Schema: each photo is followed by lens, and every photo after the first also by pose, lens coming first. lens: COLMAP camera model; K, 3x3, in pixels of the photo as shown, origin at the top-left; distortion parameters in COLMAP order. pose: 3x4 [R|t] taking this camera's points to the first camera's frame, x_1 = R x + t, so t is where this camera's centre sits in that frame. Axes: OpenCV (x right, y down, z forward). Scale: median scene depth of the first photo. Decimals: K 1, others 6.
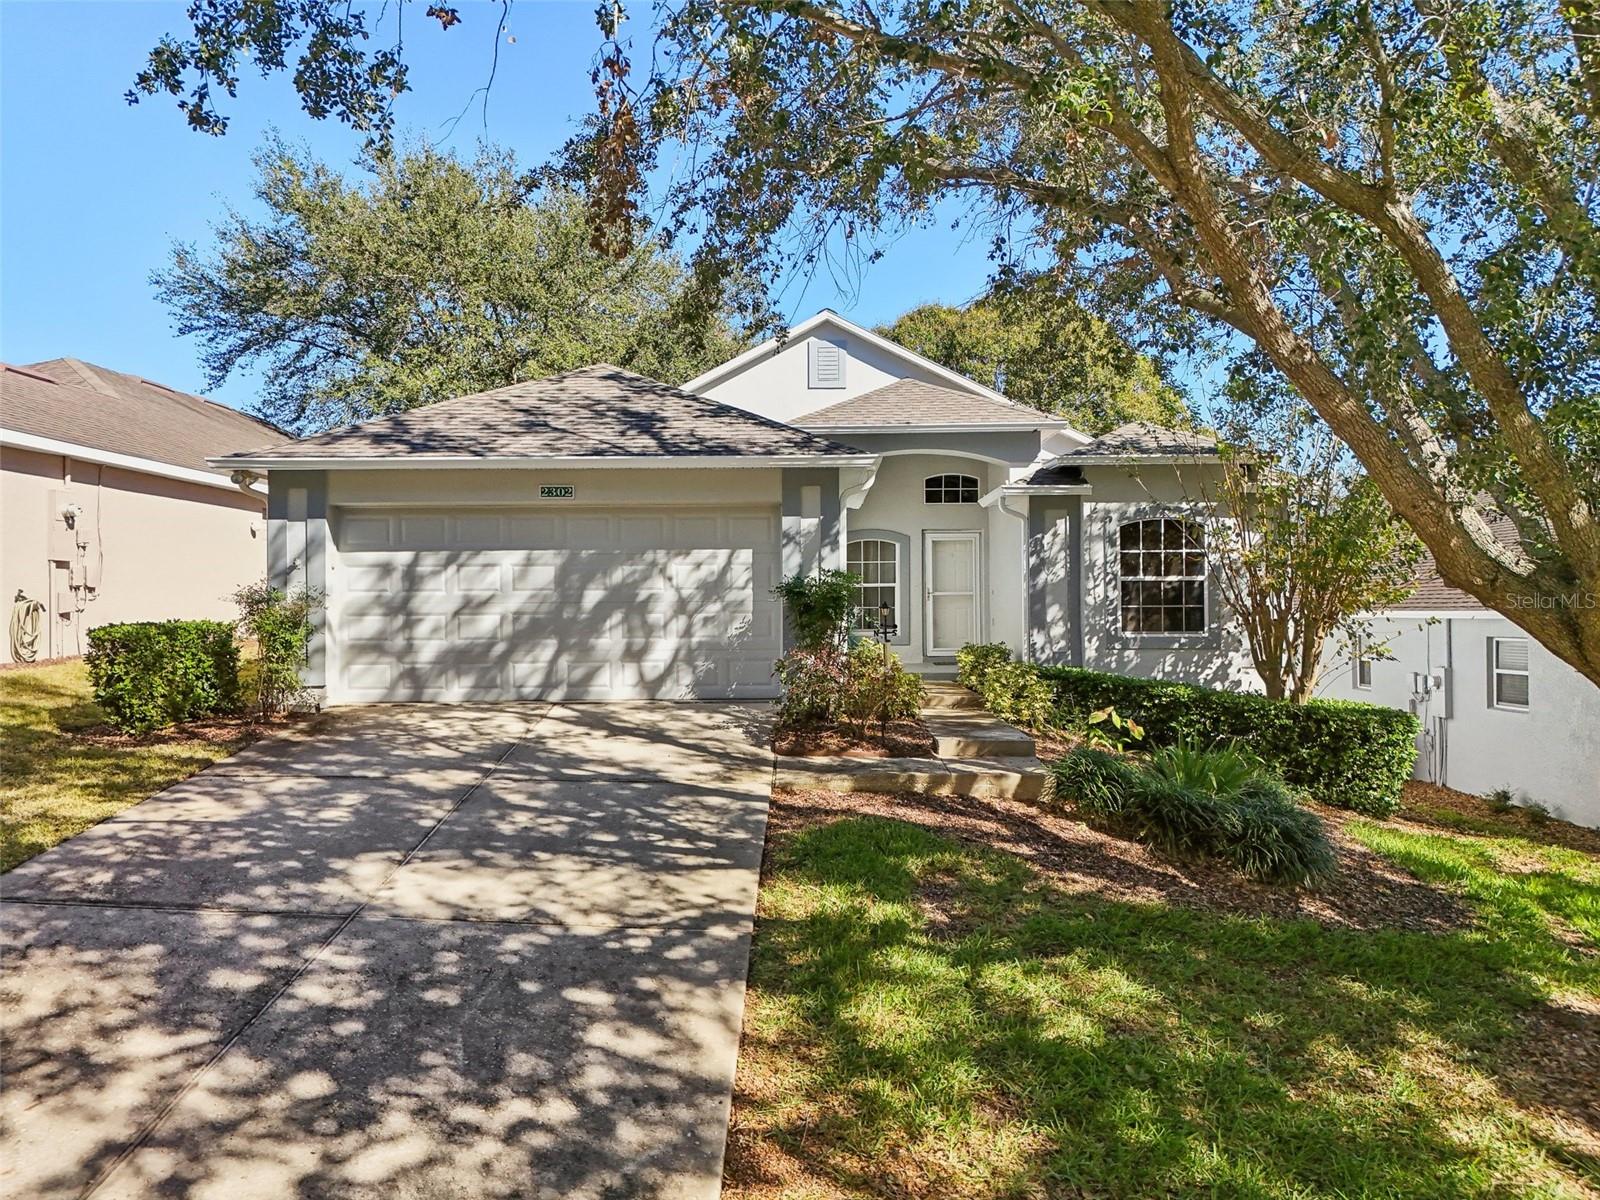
lens RADIAL K [[1187.0, 0, 787.4], [0, 1187.0, 600.0], [0, 0, 1]] dist [0.092713, -0.113068]
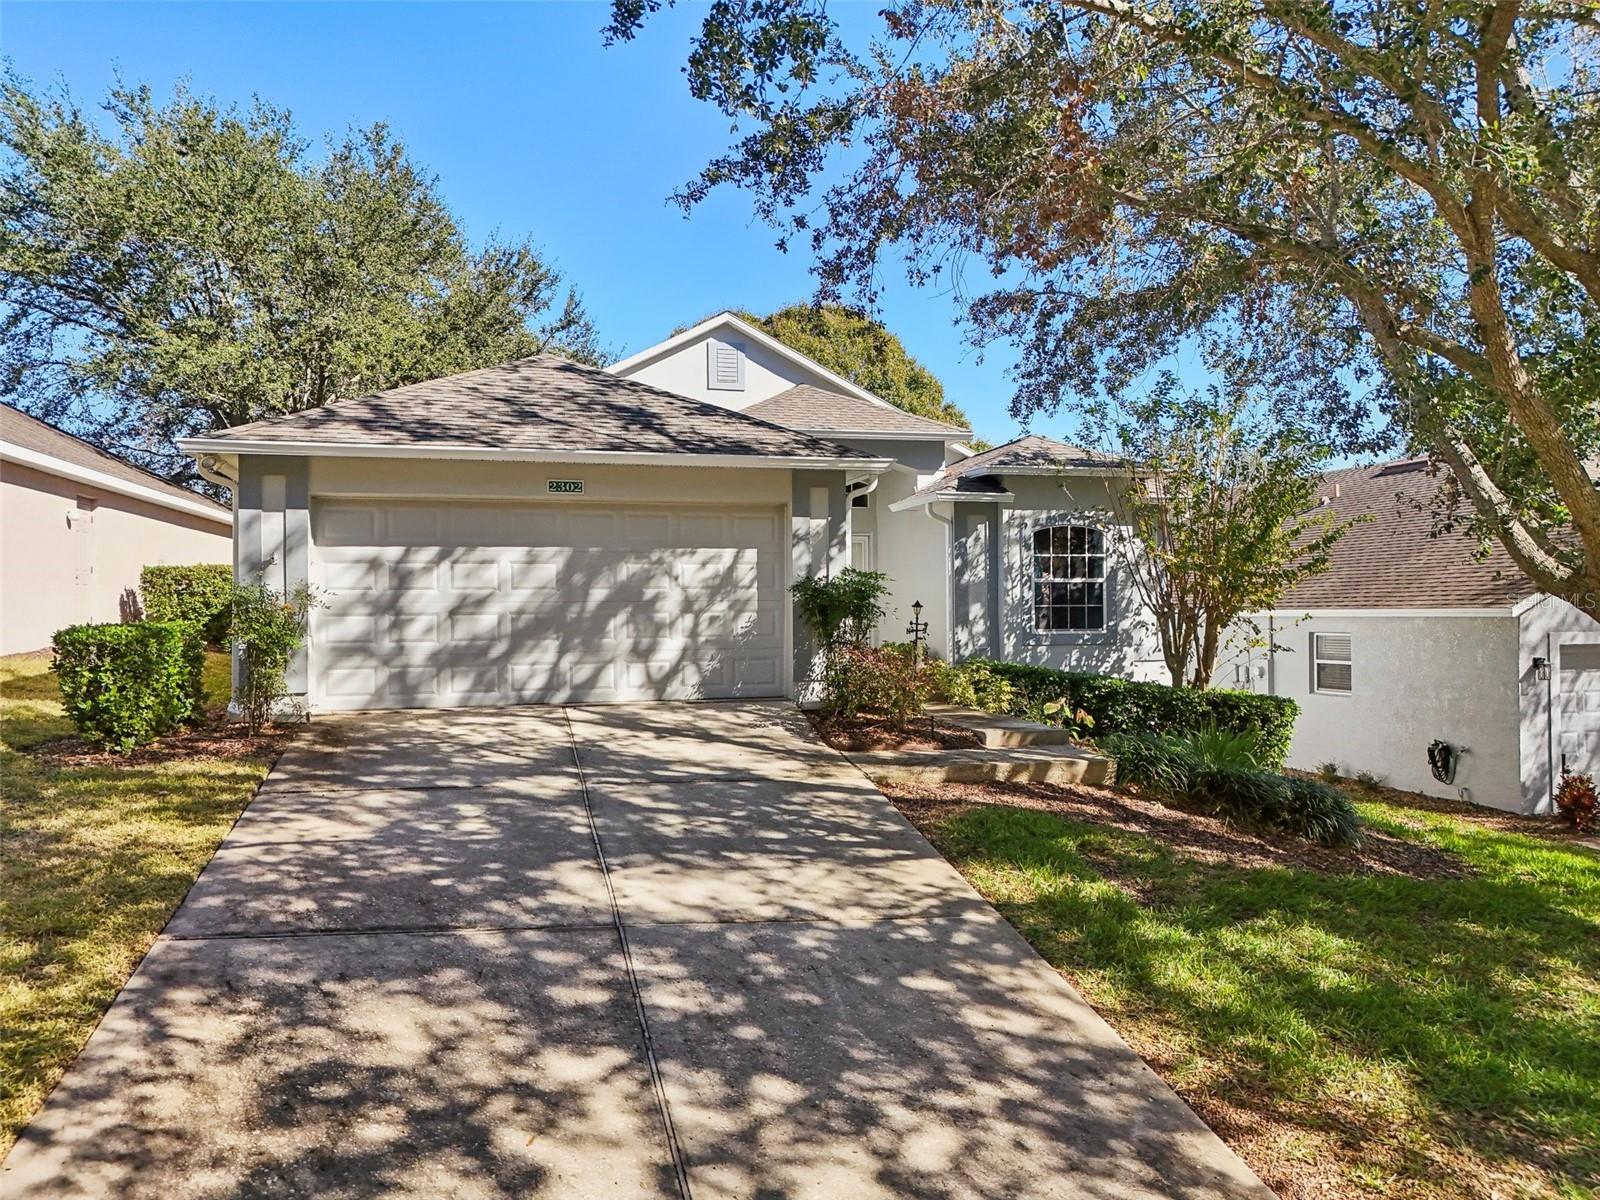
lens RADIAL K [[1187.0, 0, 787.4], [0, 1187.0, 600.0], [0, 0, 1]] dist [0.092713, -0.113068]
pose [[0.963780, 0.001281, 0.266696, -0.278833], [-0.001003, 0.999999, -0.001177, 0.001939], [-0.266697, 0.000867, 0.963780, 0.023478]]
